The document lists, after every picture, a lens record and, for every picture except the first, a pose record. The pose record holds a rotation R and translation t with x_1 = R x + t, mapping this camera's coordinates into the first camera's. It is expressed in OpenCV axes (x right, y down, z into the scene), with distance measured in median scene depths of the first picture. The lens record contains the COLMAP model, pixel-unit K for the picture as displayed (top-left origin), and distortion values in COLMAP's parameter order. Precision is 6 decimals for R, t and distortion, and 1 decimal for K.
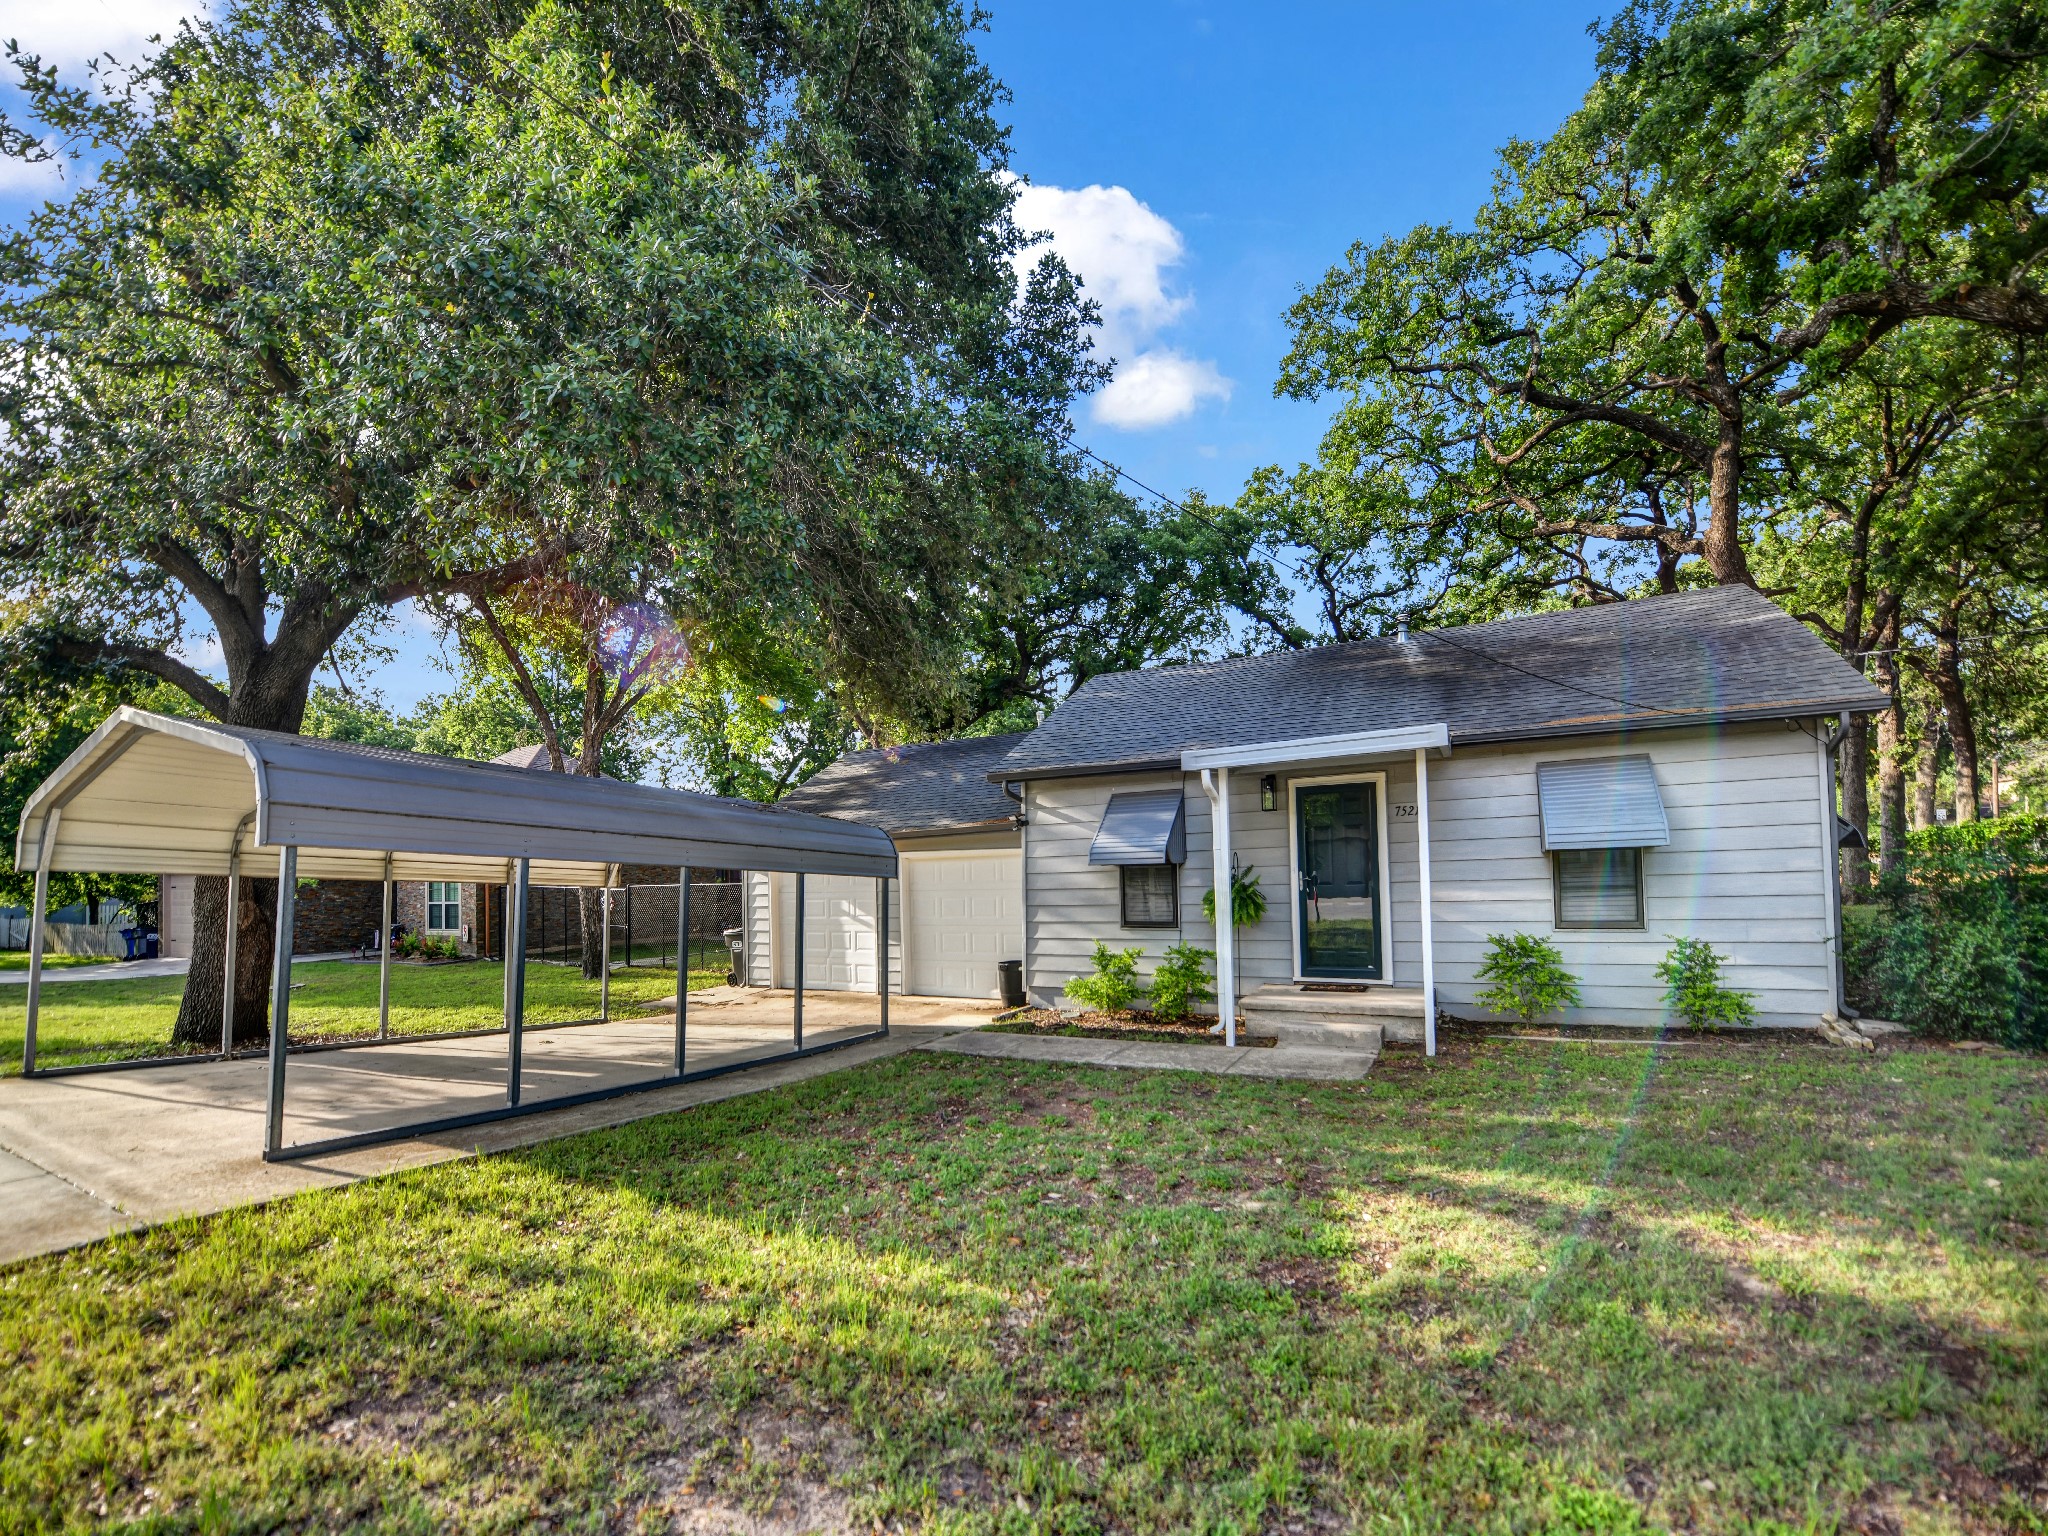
lens RADIAL K [[903.7, 0, 945.8], [0, 903.7, 853.8], [0, 0, 1]] dist [-0.025979, -0.000166]
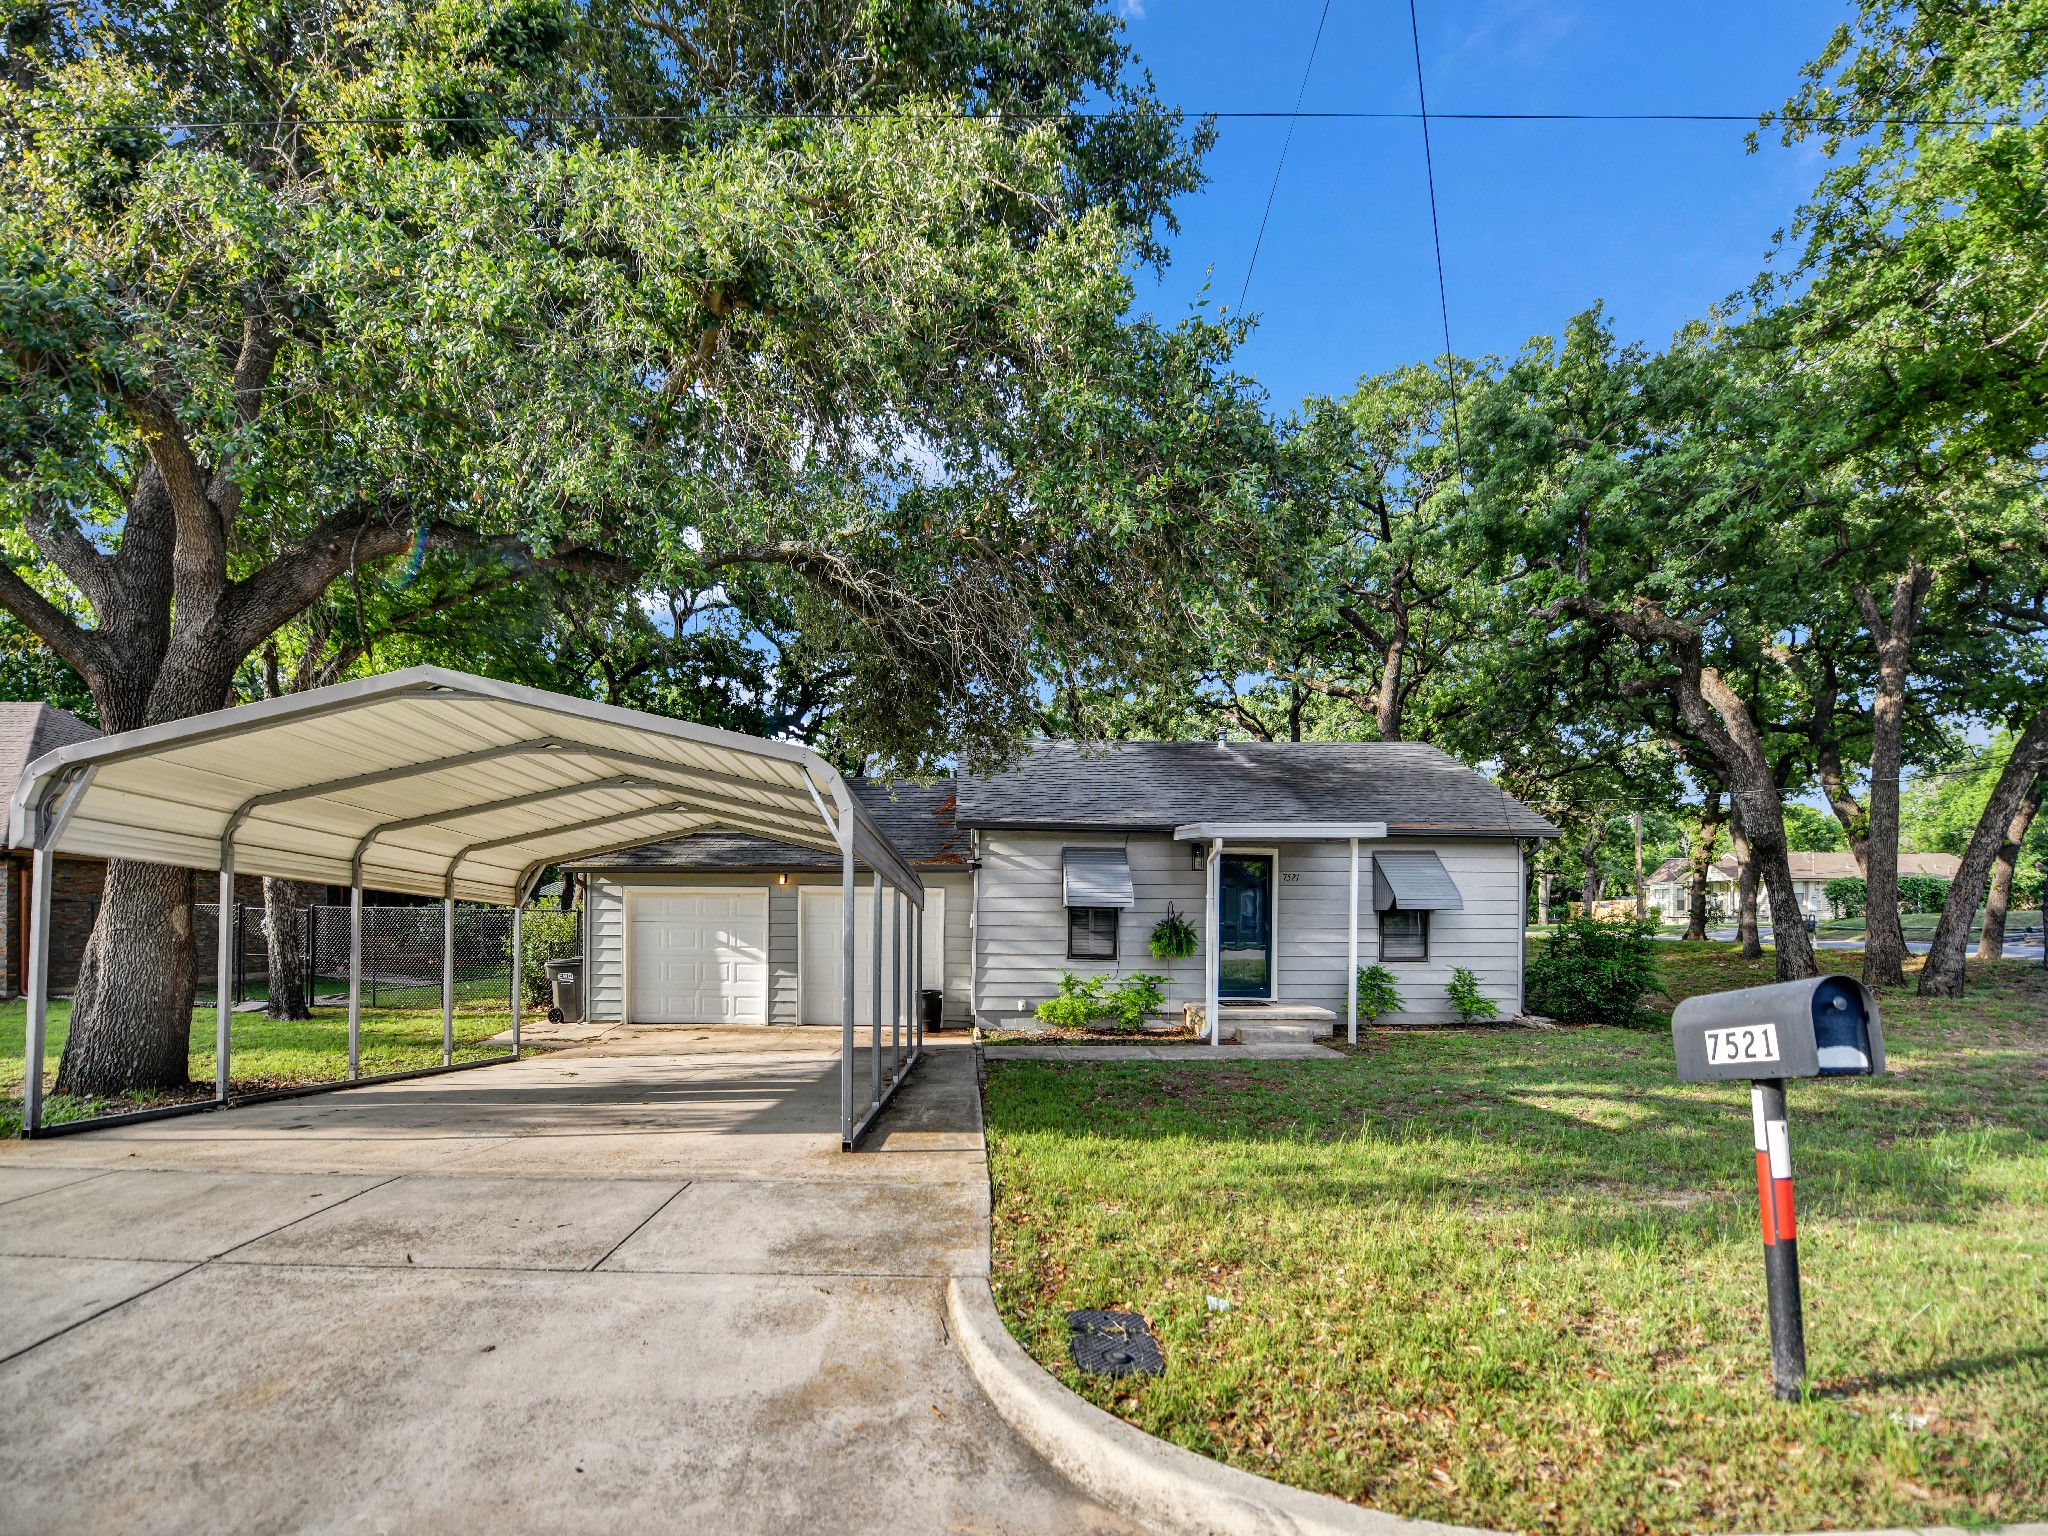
lens RADIAL K [[885.7, 0, 1052.1], [0, 885.7, 876.2], [0, 0, 1]] dist [-0.020137, -0.000061]
pose [[0.865201, 0.061054, 0.497695, -0.539561], [-0.047921, 0.998084, -0.039131, 0.024479], [-0.499130, 0.010006, 0.866469, -0.015522]]
